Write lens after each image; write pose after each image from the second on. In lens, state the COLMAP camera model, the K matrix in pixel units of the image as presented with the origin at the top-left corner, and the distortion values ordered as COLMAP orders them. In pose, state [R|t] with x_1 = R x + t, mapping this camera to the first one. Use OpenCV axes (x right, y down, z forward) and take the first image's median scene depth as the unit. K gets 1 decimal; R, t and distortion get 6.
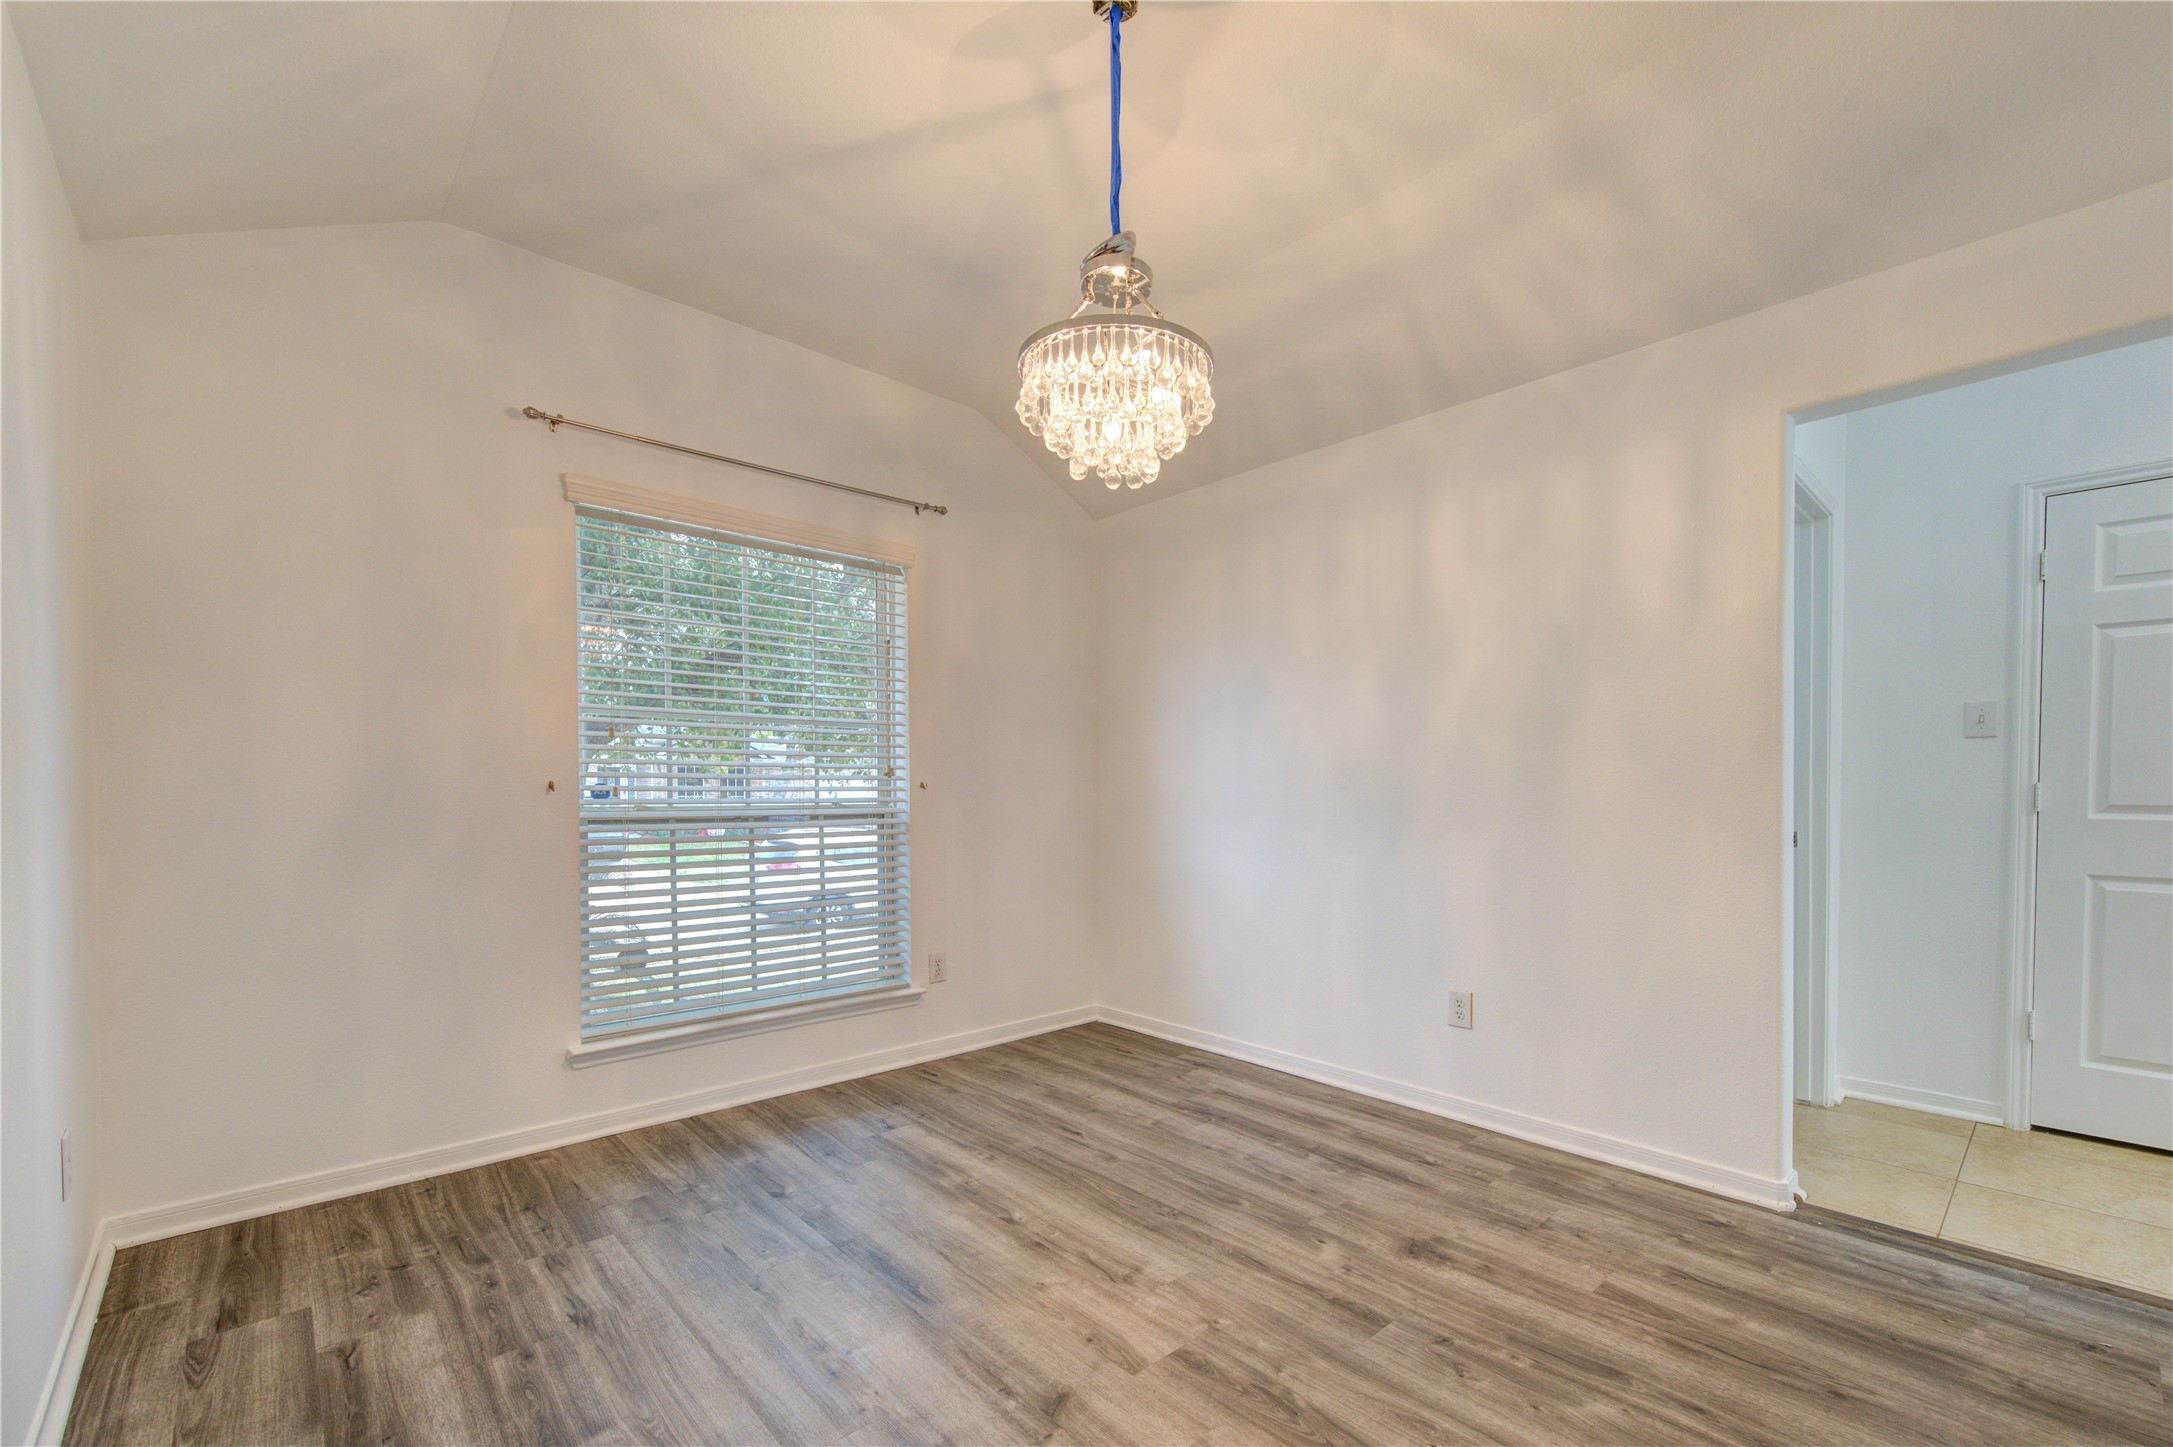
lens RADIAL K [[899.7, 0, 1085.0], [0, 899.7, 807.2], [0, 0, 1]] dist [0.000399, 0.000016]
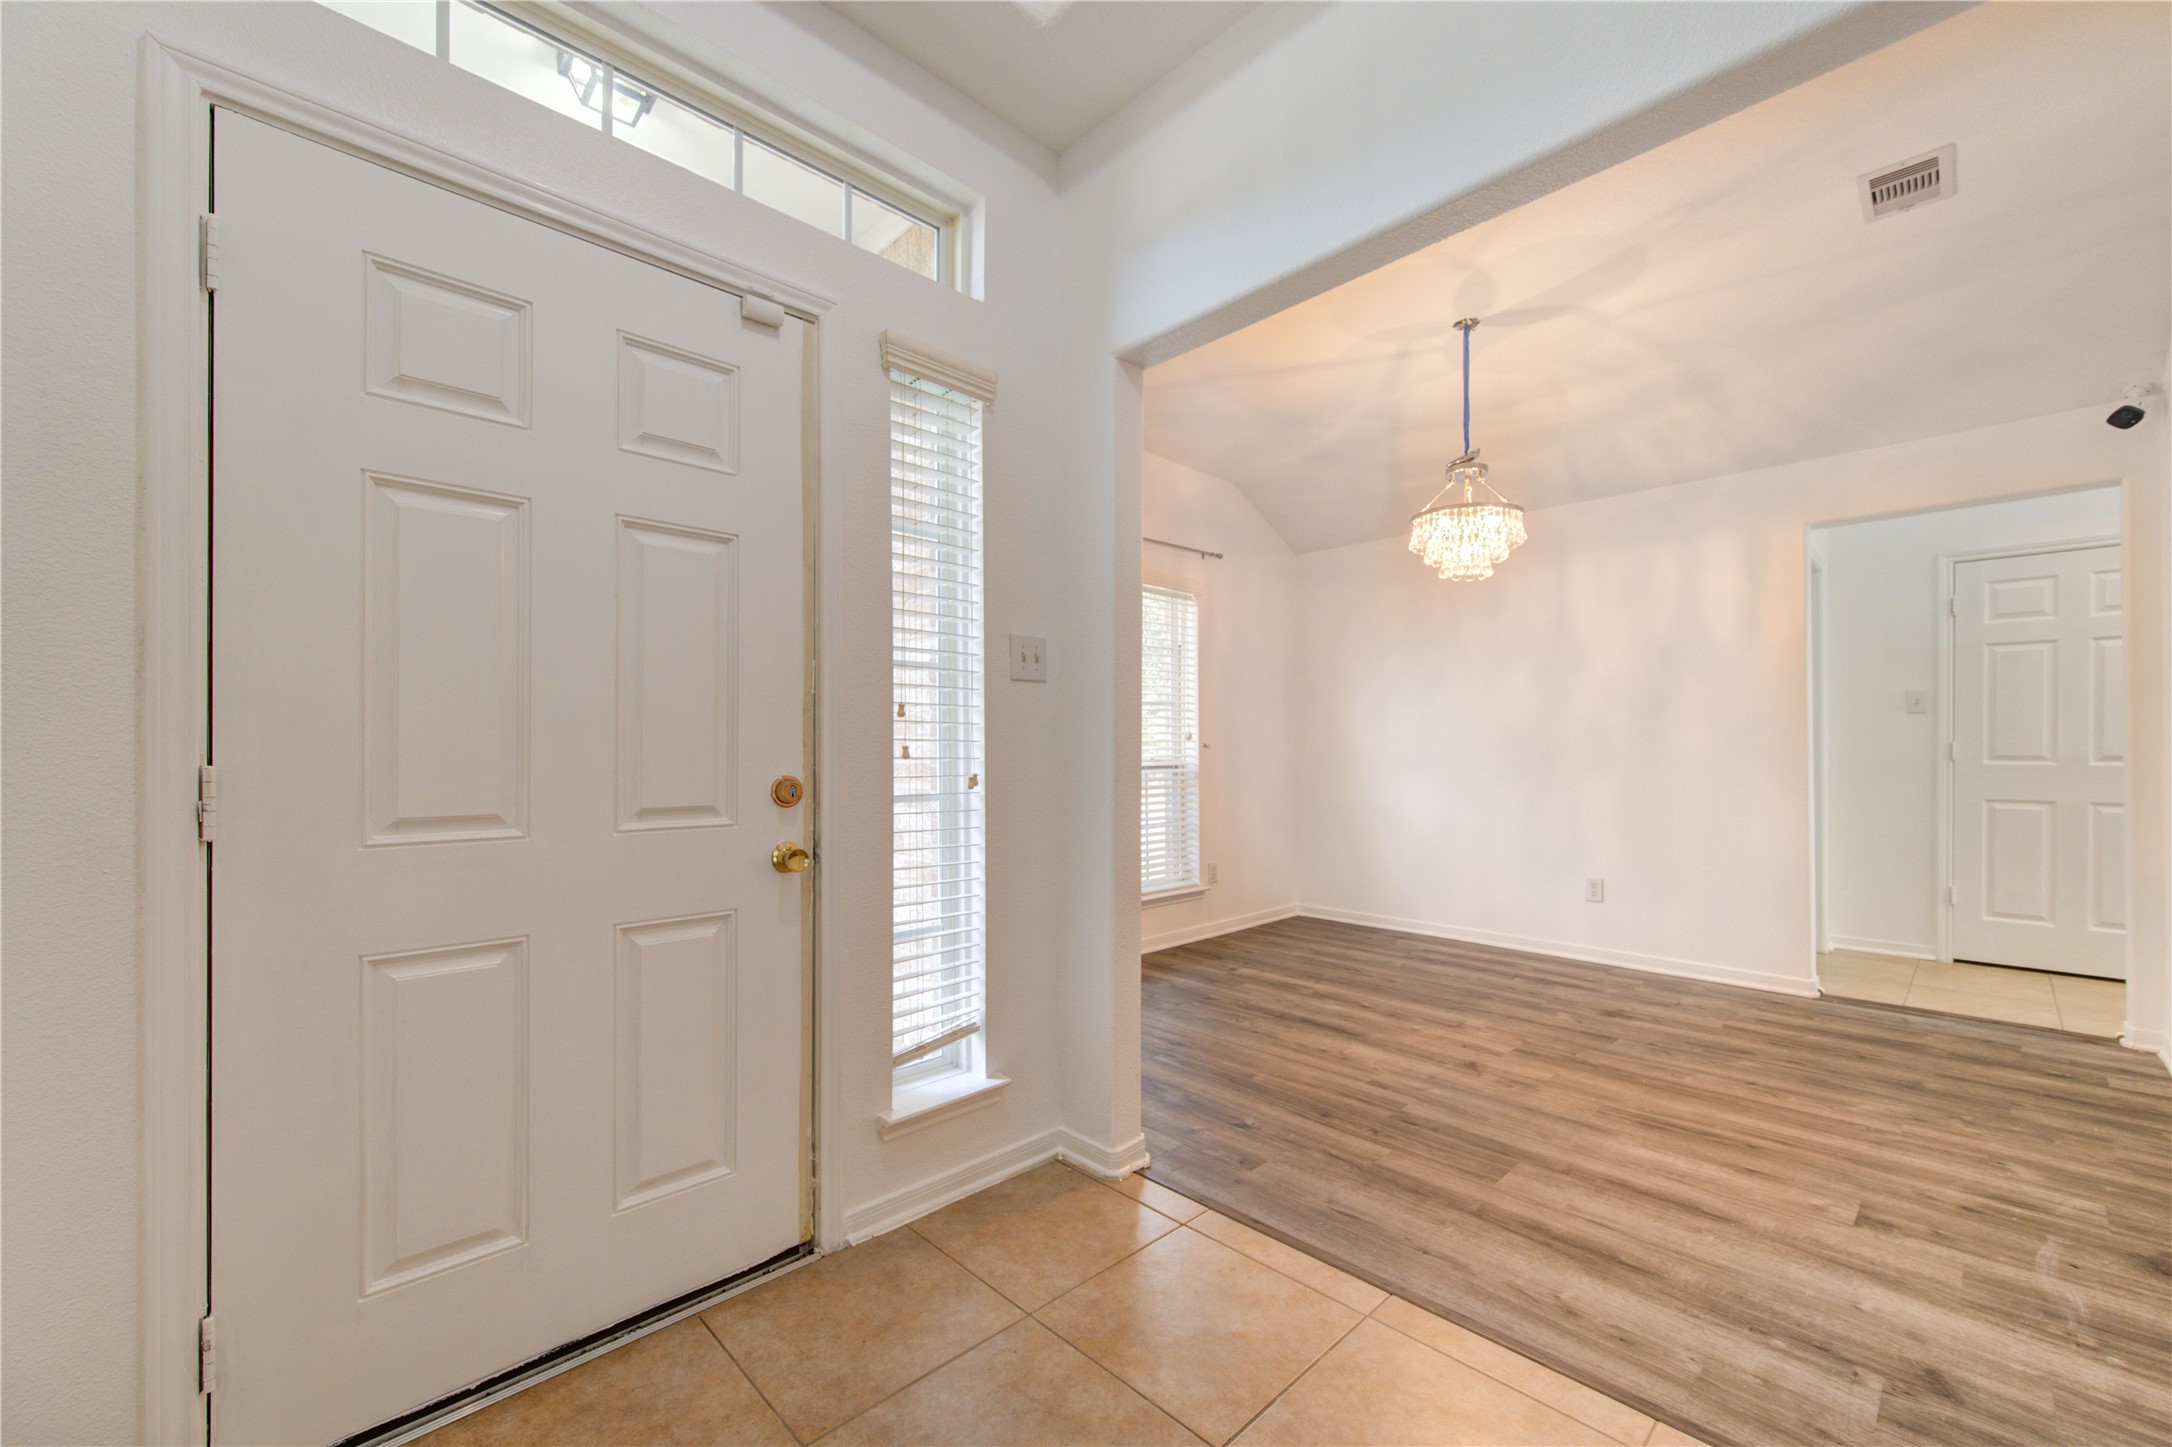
lens RADIAL K [[853.3, 0, 1102.4], [0, 853.3, 750.0], [0, 0, 1]] dist [-0.002462, -0.000158]
pose [[0.999512, -0.003229, 0.031076, -0.568057], [0.003789, 0.999831, -0.017962, 0.009926], [-0.031013, 0.018071, 0.999356, -0.528167]]
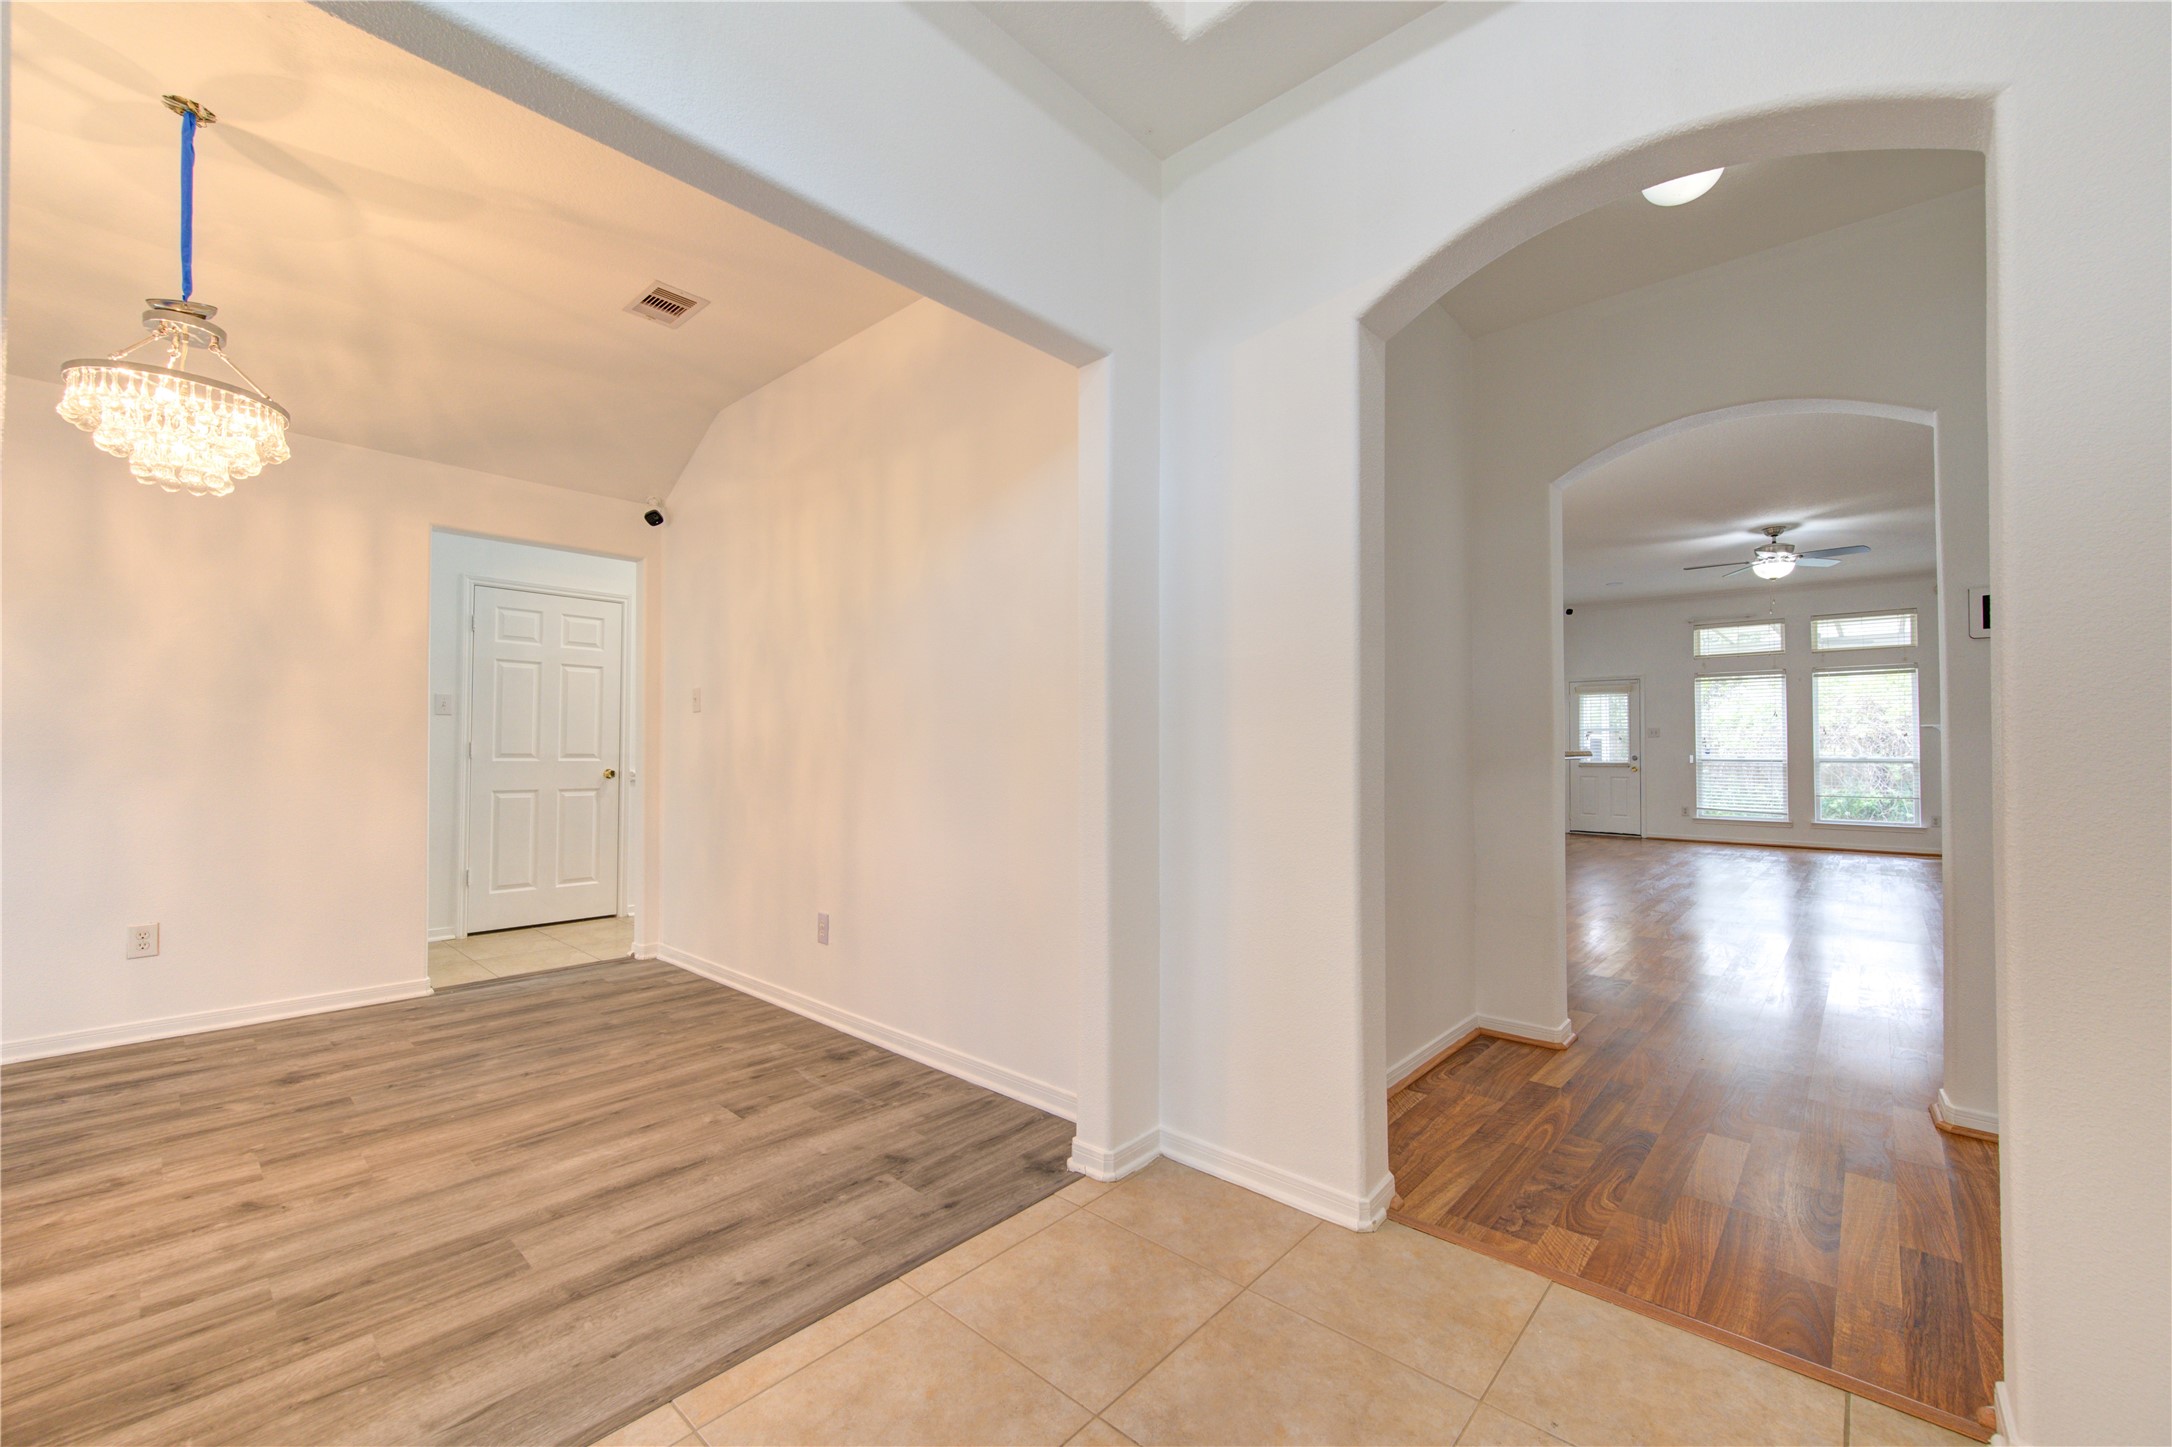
lens RADIAL K [[873.3, 0, 1083.7], [0, 873.3, 732.5], [0, 0, 1]] dist [0.000744, -0.000004]
pose [[-0.090619, 0.019234, 0.995700, -0.929445], [0.012906, 0.999752, -0.018138, 0.002141], [-0.995802, 0.011207, -0.090844, -0.074135]]
